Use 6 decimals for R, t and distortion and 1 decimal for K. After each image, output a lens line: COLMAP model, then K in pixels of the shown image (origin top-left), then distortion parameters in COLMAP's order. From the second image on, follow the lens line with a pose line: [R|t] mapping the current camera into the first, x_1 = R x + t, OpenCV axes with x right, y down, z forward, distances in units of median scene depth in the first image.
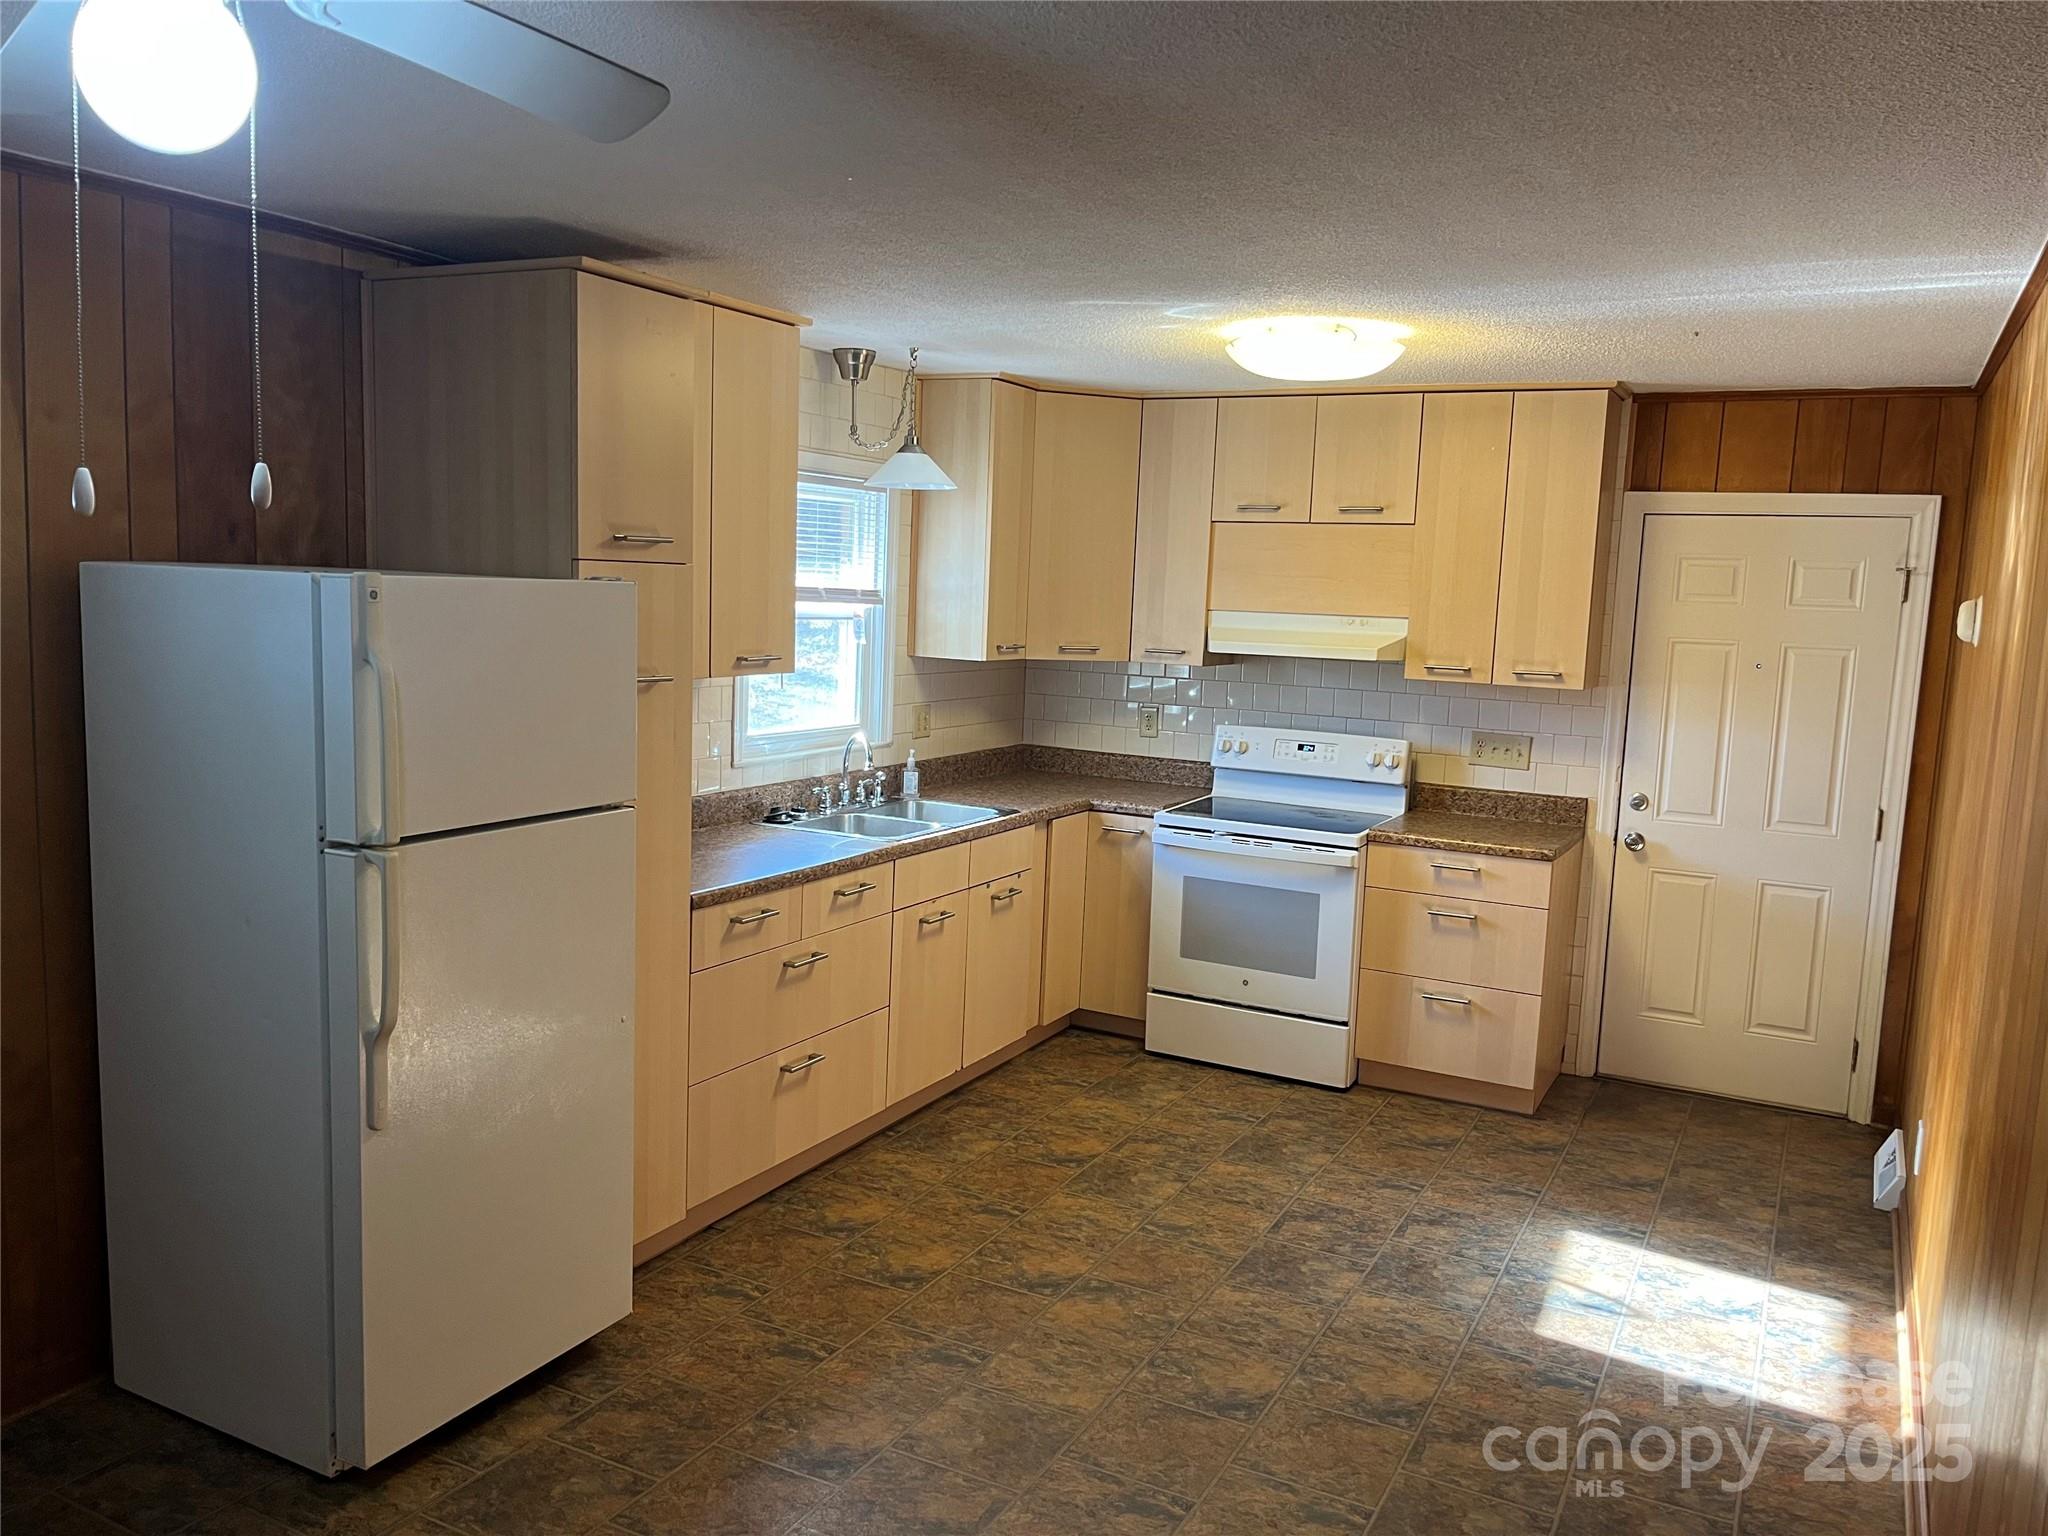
lens RADIAL K [[1519.6, 0, 1018.0], [0, 1519.6, 773.4], [0, 0, 1]] dist [0.007304, 0.004614]
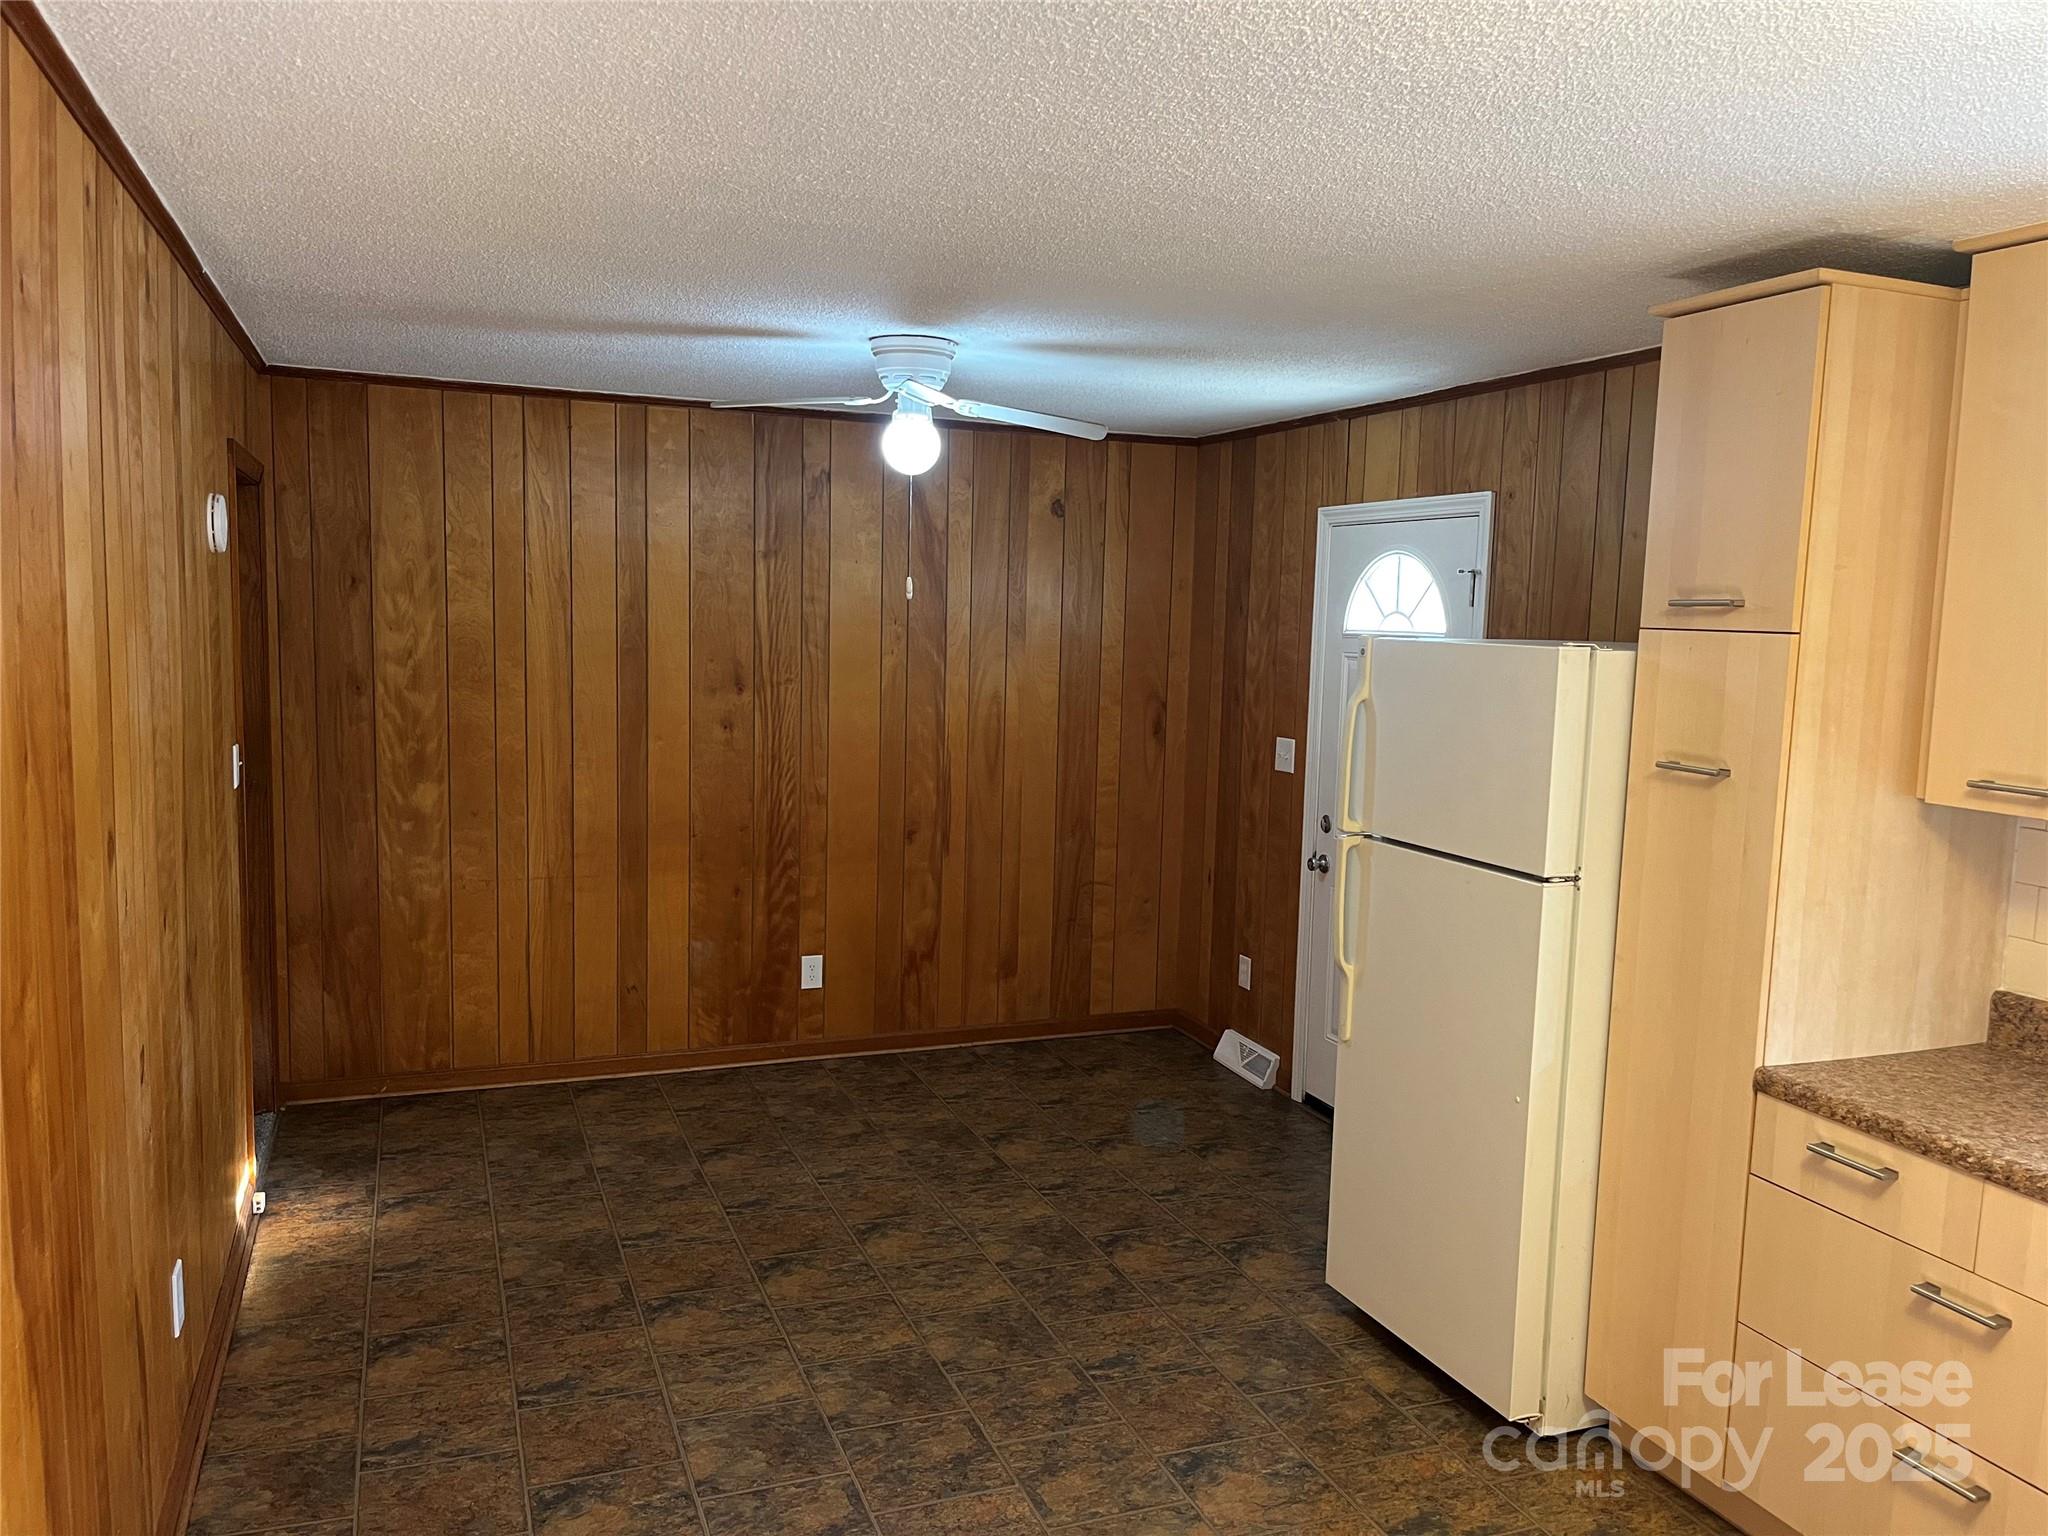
lens RADIAL K [[1555.1, 0, 1024.0], [0, 1555.1, 768.0], [0, 0, 1]] dist [-0.131428, -0.002205]
pose [[-0.641458, -0.009427, -0.767100, 0.705500], [-0.197534, 0.968238, 0.153281, -0.127009], [0.741291, 0.249851, -0.622947, 1.361984]]
